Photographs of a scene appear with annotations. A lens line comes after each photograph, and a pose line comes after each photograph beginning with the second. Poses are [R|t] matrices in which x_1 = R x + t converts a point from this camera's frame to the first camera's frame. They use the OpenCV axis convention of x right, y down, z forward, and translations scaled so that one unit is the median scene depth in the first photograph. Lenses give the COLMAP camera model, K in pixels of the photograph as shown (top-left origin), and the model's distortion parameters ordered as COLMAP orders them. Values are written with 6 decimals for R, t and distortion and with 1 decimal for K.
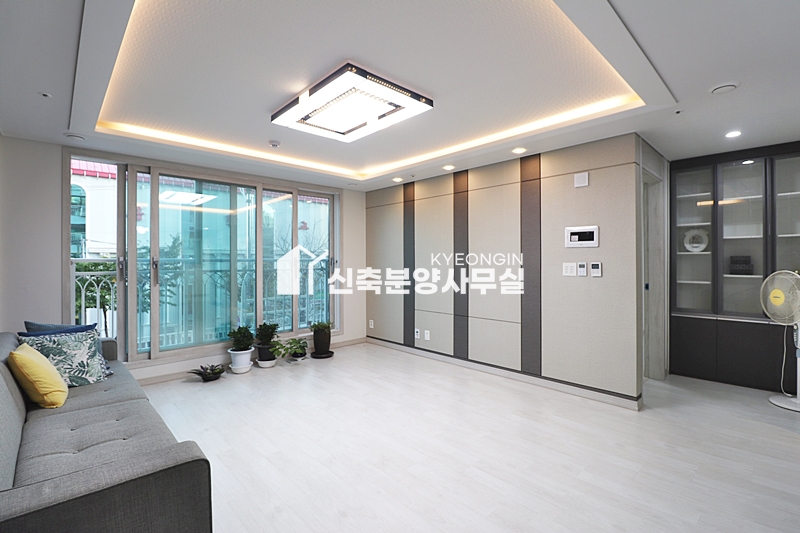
lens RADIAL K [[367.2, 0, 404.8], [0, 367.2, 260.6], [0, 0, 1]] dist [-0.003246, -0.010835]
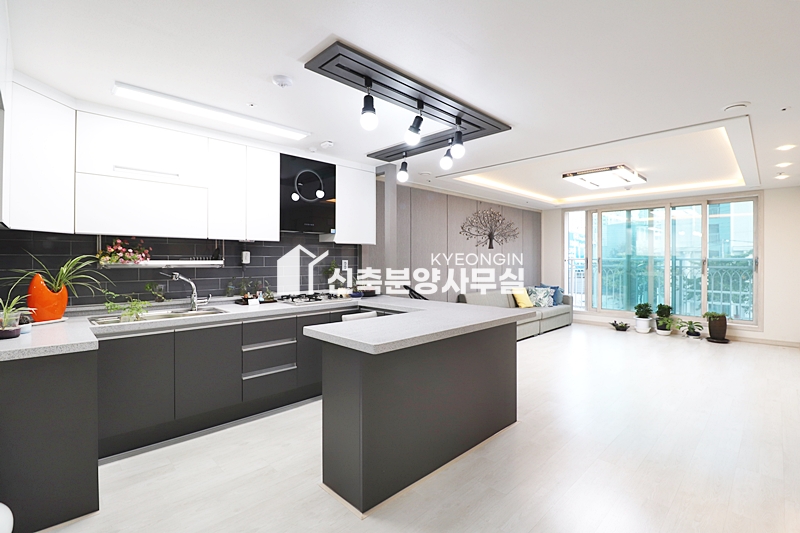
lens RADIAL K [[367.2, 0, 406.5], [0, 367.2, 259.8], [0, 0, 1]] dist [-0.003246, -0.010835]
pose [[0.015091, 0.004340, -0.999877, 1.069486], [0.001966, 0.999989, 0.004370, -0.007999], [0.999884, -0.002032, 0.015082, -0.007634]]
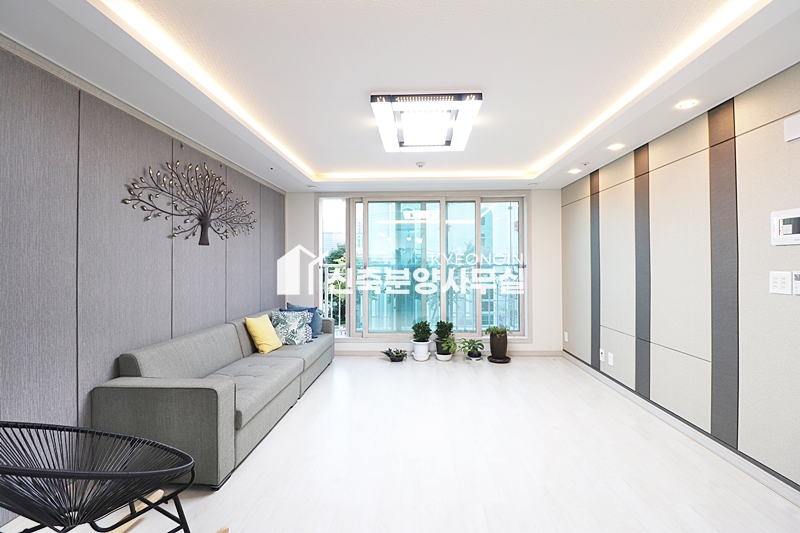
lens RADIAL K [[367.2, 0, 404.9], [0, 367.2, 260.6], [0, 0, 1]] dist [-0.003246, -0.010835]
pose [[0.694205, -0.008005, -0.719733, 0.372840], [0.003439, 0.999964, -0.007804, -0.007110], [0.719769, 0.002943, 0.694207, 0.141075]]
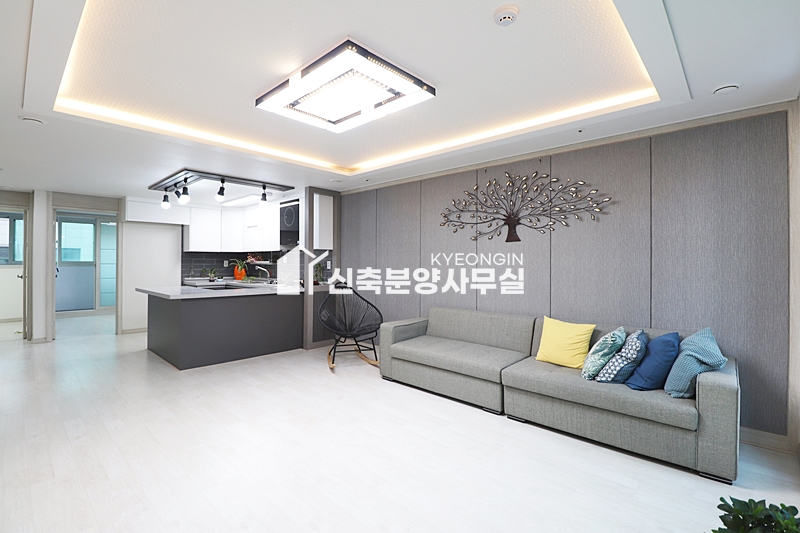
lens RADIAL K [[367.2, 0, 410.9], [0, 367.2, 260.2], [0, 0, 1]] dist [-0.003246, -0.010835]
pose [[-0.997449, 0.001288, -0.071364, -0.169827], [0.001770, 0.999976, -0.006698, 0.003168], [0.071354, -0.006807, -0.997428, 1.249332]]
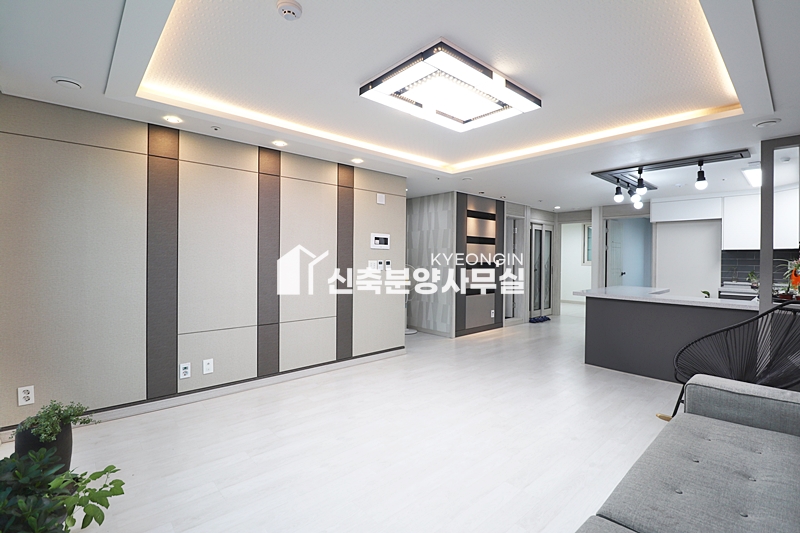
lens RADIAL K [[367.2, 0, 405.3], [0, 367.2, 260.3], [0, 0, 1]] dist [-0.003246, -0.010835]
pose [[0.022968, -0.001685, 0.999735, -0.700680], [-0.011584, 0.999931, 0.001951, 0.001095], [-0.999669, -0.011625, 0.022947, 0.711455]]
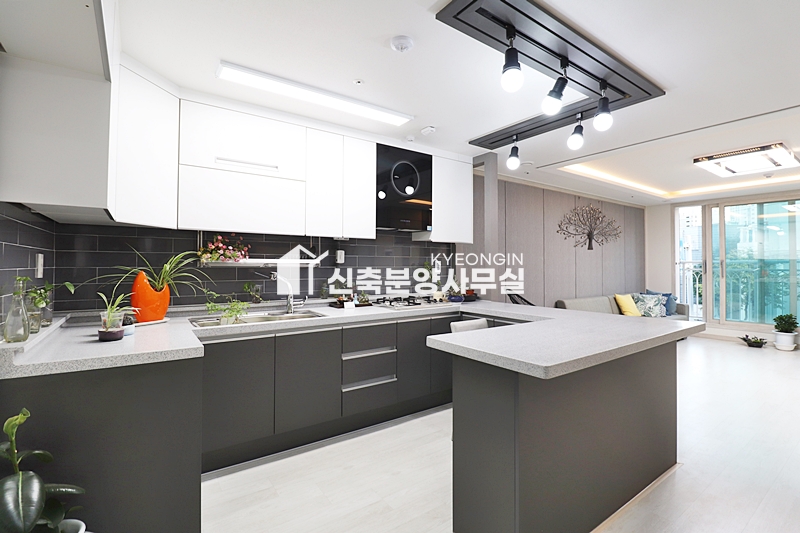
lens RADIAL K [[367.2, 0, 408.8], [0, 367.2, 258.1], [0, 0, 1]] dist [-0.003246, -0.010835]
pose [[-0.143351, -0.015113, -0.989557, 0.977134], [0.001424, 0.999879, -0.015477, 0.004026], [0.989671, -0.003627, -0.143312, -0.103787]]
